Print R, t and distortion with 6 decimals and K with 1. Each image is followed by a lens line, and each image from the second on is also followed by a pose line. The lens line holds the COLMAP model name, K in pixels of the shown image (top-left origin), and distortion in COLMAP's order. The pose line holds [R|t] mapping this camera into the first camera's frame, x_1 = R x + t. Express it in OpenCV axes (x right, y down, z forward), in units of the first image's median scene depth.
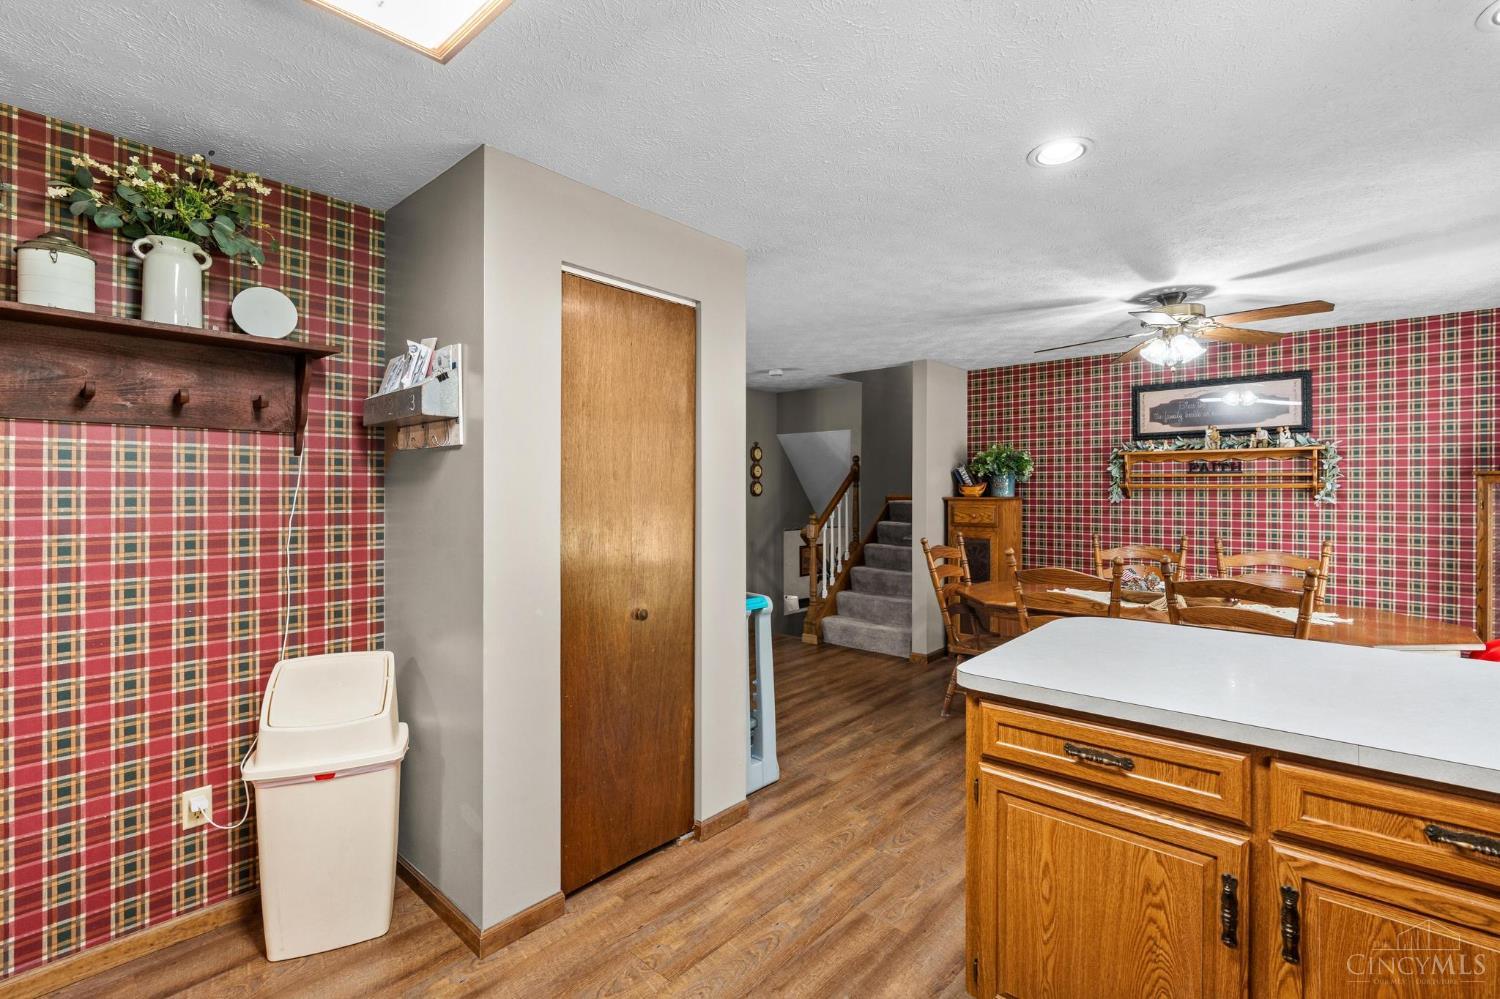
lens RADIAL K [[671.1, 0, 753.4], [0, 671.1, 485.0], [0, 0, 1]] dist [-0.001680, -0.000199]
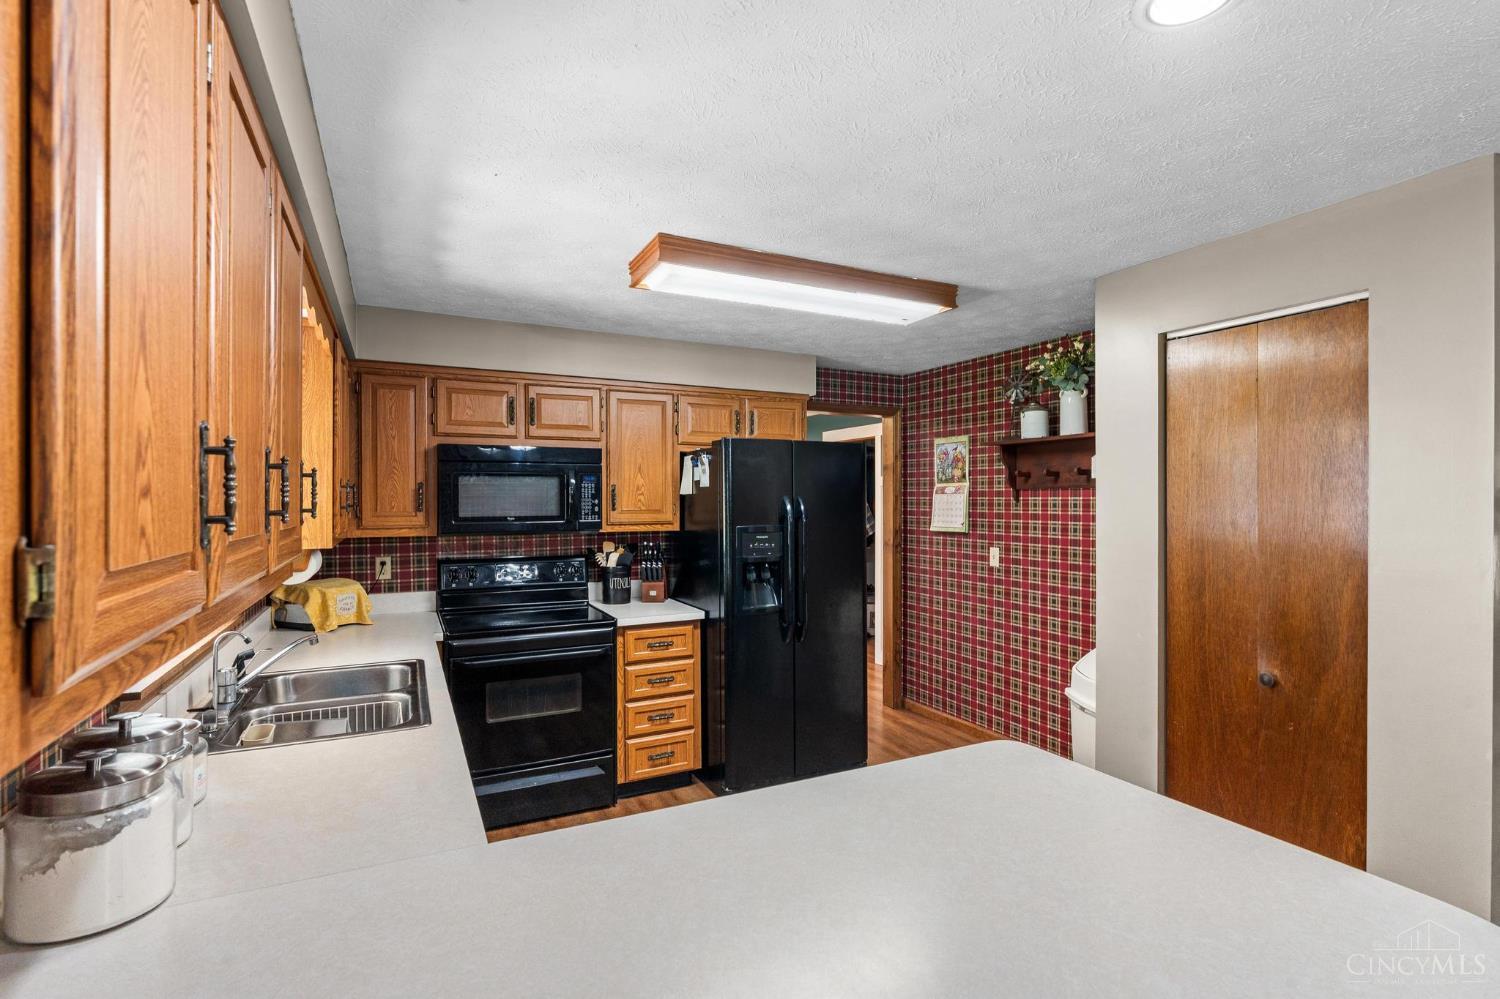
lens RADIAL K [[697.7, 0, 750.0], [0, 697.7, 499.5], [0, 0, 1]] dist [-0.003068, -0.000180]
pose [[-0.380322, 0.001863, -0.924852, 0.591178], [0.005526, 0.999985, -0.000258, -0.030732], [0.924838, -0.005209, -0.380326, 0.438367]]
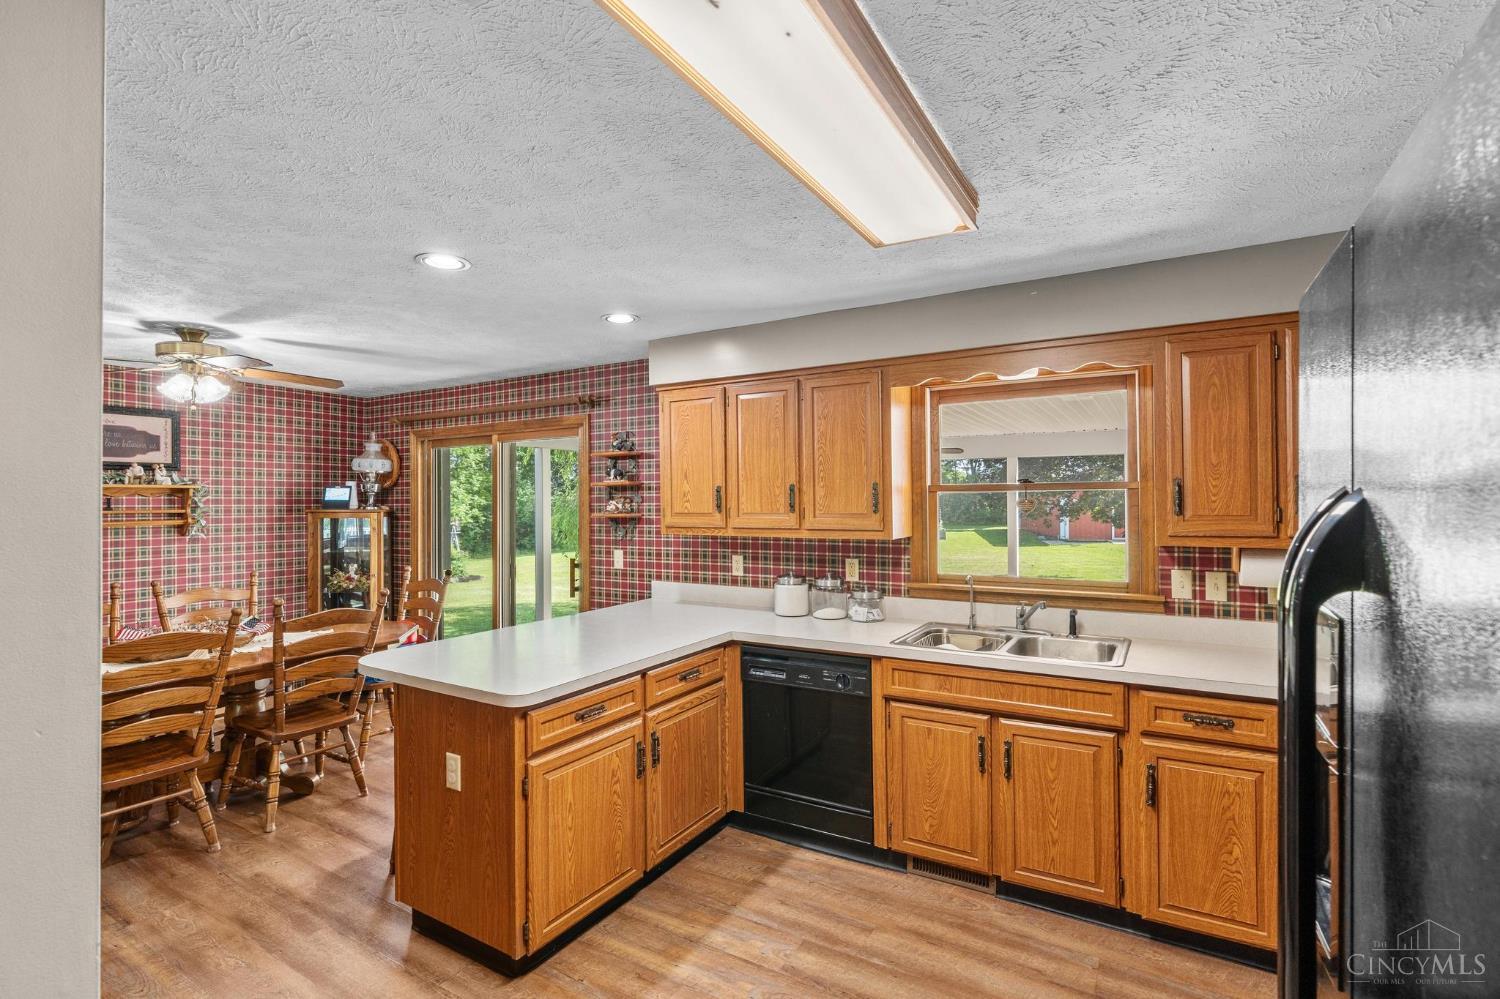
lens RADIAL K [[697.7, 0, 750.0], [0, 697.7, 499.5], [0, 0, 1]] dist [-0.003068, -0.000180]
pose [[-0.175404, 0.005220, 0.984483, -0.428051], [0.001921, 0.999986, -0.004960, -0.029764], [-0.984495, 0.001022, -0.175411, 0.343170]]
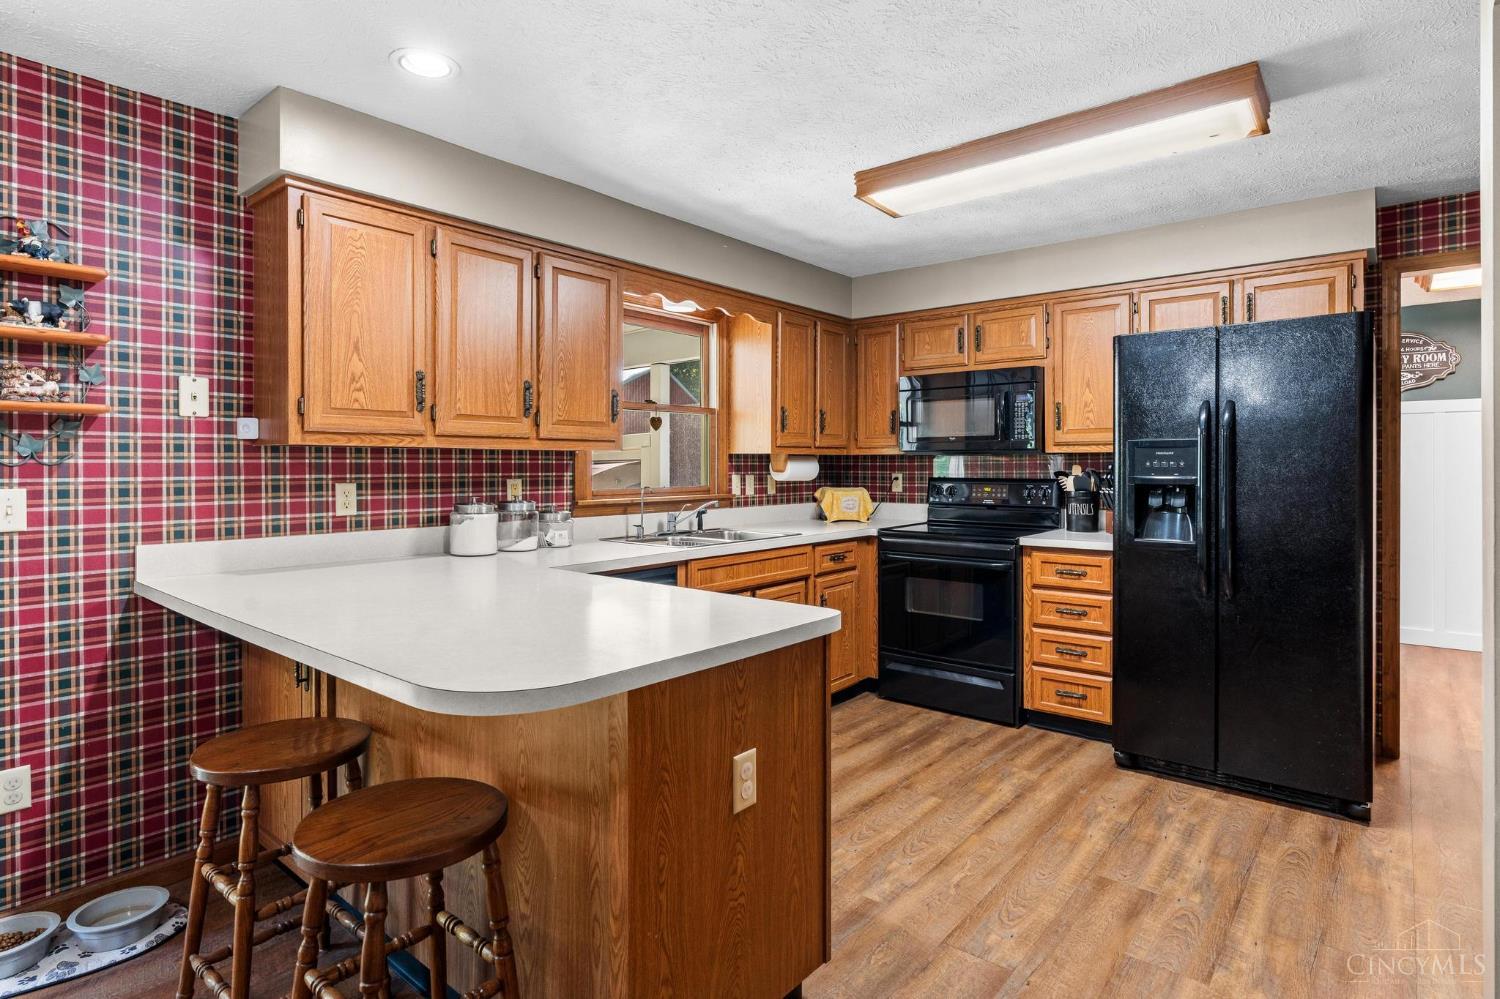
lens RADIAL K [[786.5, 0, 752.5], [0, 786.5, 464.2], [0, 0, 1]] dist [-0.000685, 0.000883]
pose [[-0.999749, 0.001340, -0.022370, 0.201093], [0.001470, 0.999982, -0.005793, 0.031940], [0.022362, -0.005825, -0.999733, 0.902739]]
